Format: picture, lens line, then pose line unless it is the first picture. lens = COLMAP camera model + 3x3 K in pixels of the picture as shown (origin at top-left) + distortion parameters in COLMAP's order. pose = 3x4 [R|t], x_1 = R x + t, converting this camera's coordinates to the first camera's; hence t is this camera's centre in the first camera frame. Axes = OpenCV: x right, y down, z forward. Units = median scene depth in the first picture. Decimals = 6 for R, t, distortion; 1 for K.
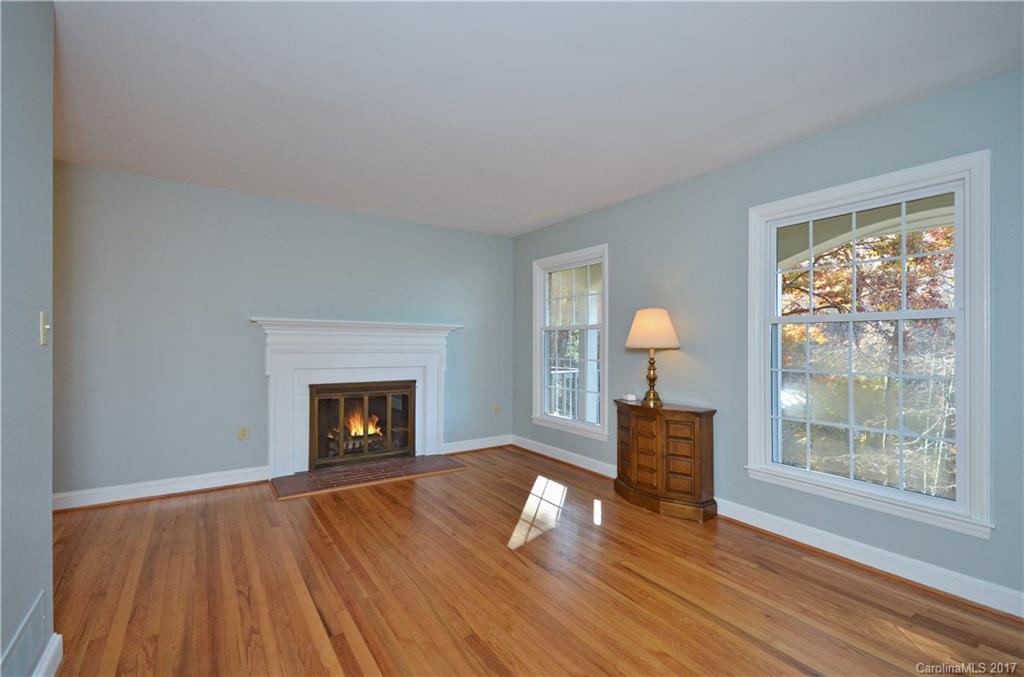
lens RADIAL K [[460.9, 0, 504.6], [0, 460.9, 343.6], [0, 0, 1]] dist [-0.001010, -0.000270]
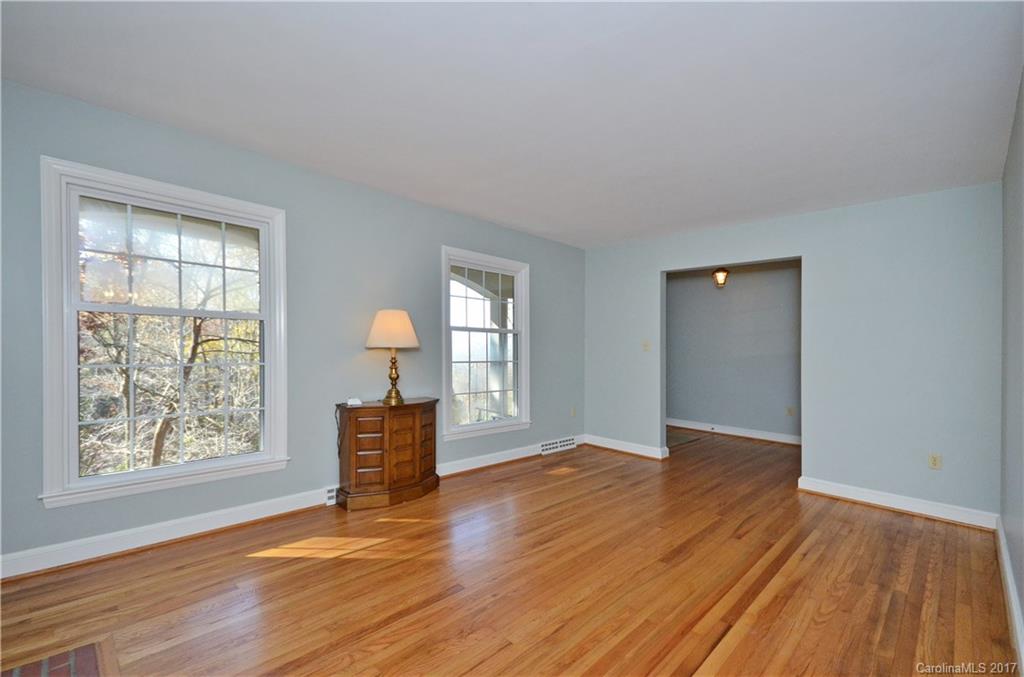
lens RADIAL K [[456.8, 0, 504.1], [0, 456.8, 340.9], [0, 0, 1]] dist [0.001882, -0.000209]
pose [[-0.204330, -0.004732, 0.978891, -0.730392], [-0.017363, 0.999849, 0.001209, -0.010561], [-0.978748, -0.016749, -0.204381, 0.974154]]
